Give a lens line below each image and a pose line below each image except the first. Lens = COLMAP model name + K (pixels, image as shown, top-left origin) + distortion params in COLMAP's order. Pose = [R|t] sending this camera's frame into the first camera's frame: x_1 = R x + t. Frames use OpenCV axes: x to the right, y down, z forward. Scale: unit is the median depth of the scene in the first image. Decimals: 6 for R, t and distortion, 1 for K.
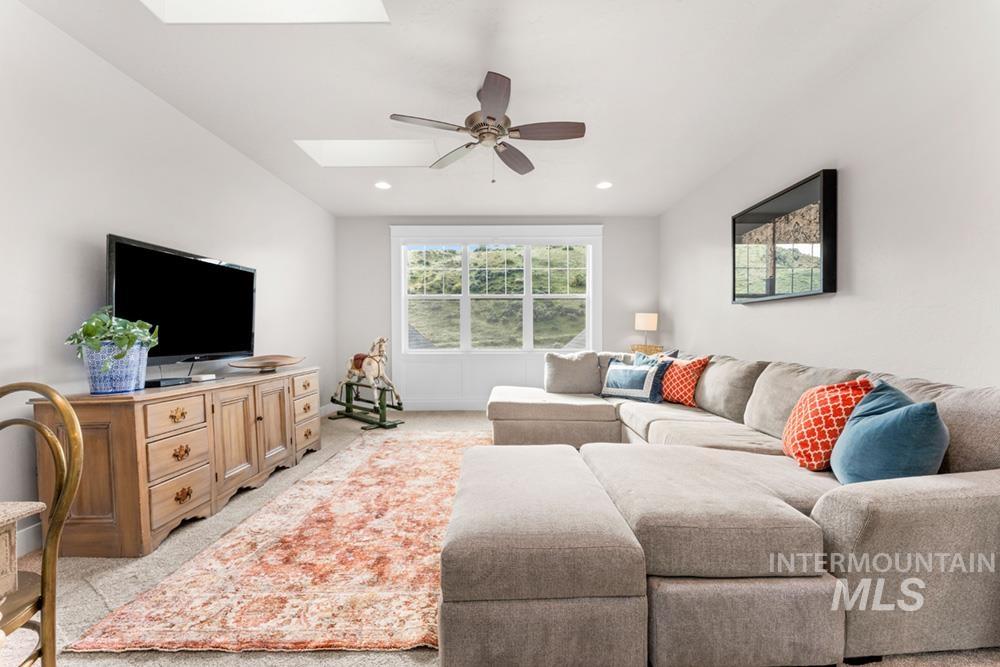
lens RADIAL K [[399.5, 0, 500.8], [0, 399.5, 334.7], [0, 0, 1]] dist [0.000582, 0.000008]
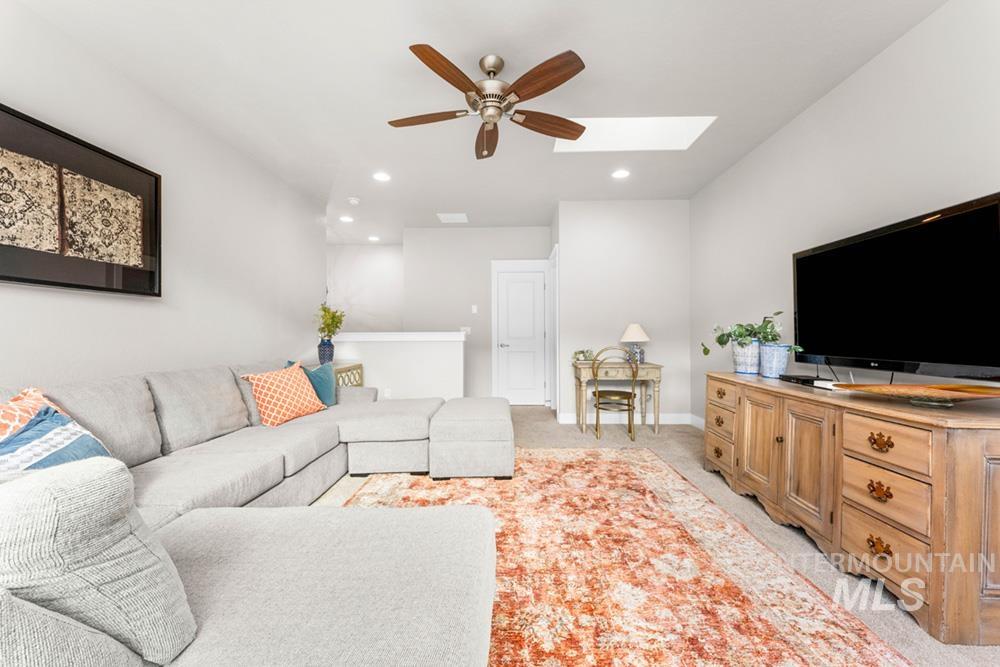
lens RADIAL K [[399.5, 0, 502.3], [0, 399.5, 335.5], [0, 0, 1]] dist [0.000582, 0.000008]
pose [[-0.999951, 0.007581, 0.006396, -0.053242], [0.007632, 0.999939, 0.008041, -0.009617], [-0.006335, 0.008090, -0.999947, 1.793553]]
